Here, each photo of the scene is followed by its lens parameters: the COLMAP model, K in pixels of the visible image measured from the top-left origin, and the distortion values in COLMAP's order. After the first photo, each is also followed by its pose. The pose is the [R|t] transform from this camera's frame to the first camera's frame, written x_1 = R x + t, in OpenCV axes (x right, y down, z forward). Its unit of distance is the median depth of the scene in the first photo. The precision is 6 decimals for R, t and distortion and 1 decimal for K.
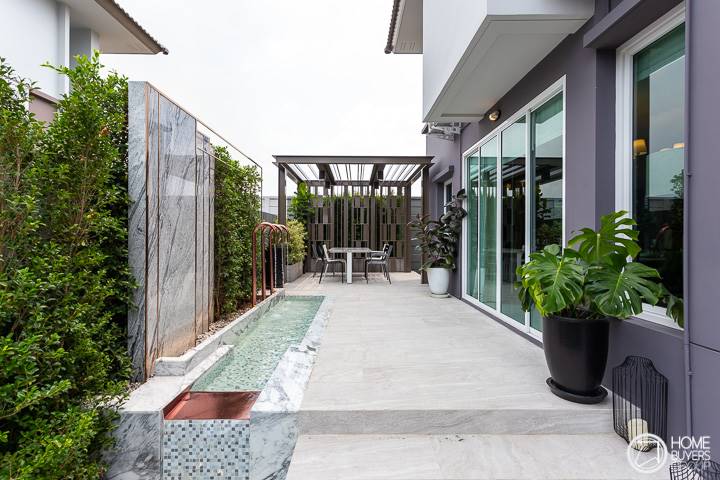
lens RADIAL K [[348.4, 0, 357.3], [0, 348.4, 240.0], [0, 0, 1]] dist [0.015653, 0.000071]
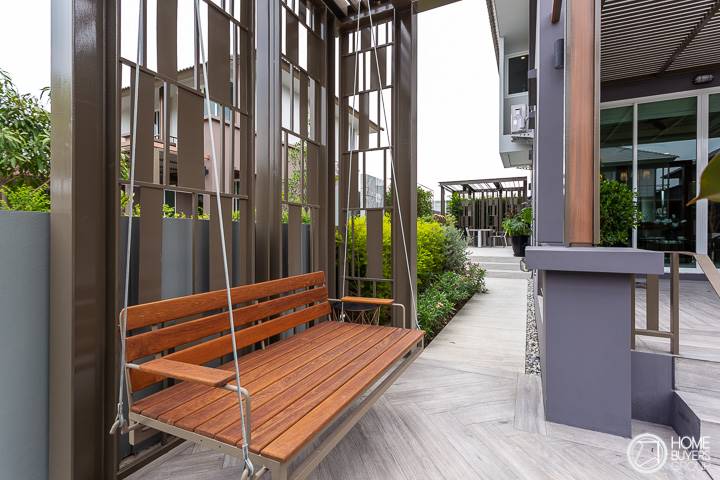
lens RADIAL K [[348.4, 0, 361.5], [0, 348.4, 235.7], [0, 0, 1]] dist [0.015653, 0.000071]
pose [[0.903068, -0.000617, -0.429497, 0.163546], [0.000619, 1.000000, -0.000136, 0.049454], [0.429497, -0.000143, 0.903068, -0.742292]]
